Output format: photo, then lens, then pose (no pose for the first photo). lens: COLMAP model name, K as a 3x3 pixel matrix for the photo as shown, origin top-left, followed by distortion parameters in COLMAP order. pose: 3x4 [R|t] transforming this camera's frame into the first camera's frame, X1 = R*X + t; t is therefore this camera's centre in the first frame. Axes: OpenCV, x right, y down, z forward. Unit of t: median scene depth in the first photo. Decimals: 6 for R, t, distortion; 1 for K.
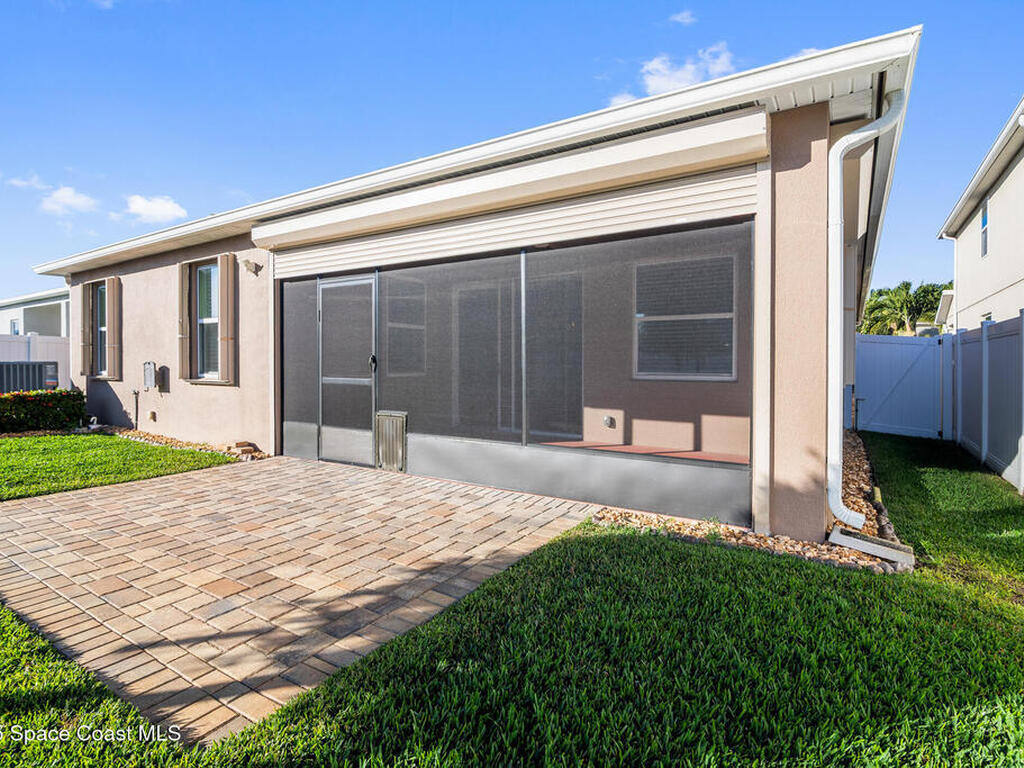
lens RADIAL K [[529.3, 0, 508.0], [0, 529.3, 378.8], [0, 0, 1]] dist [-0.007515, -0.003982]
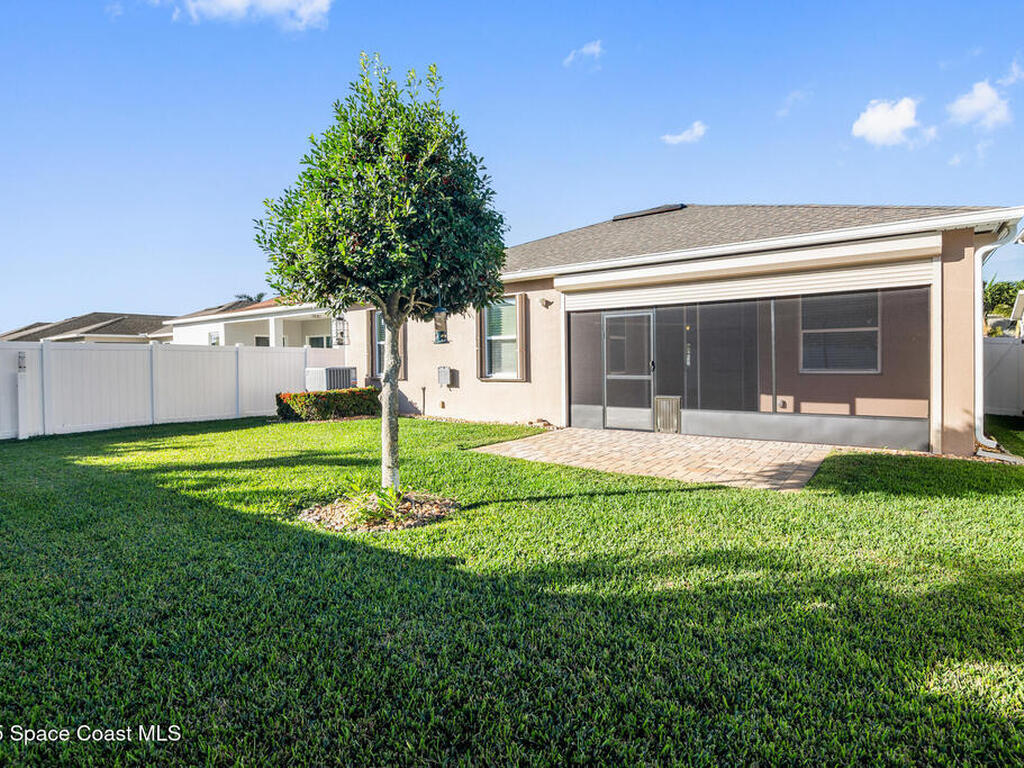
lens RADIAL K [[529.3, 0, 515.9], [0, 529.3, 378.4], [0, 0, 1]] dist [-0.007515, -0.003982]
pose [[0.997686, -0.013827, -0.066575, -0.511386], [0.014103, 0.999894, 0.003672, -0.002996], [0.066517, -0.004602, 0.997775, -0.556548]]
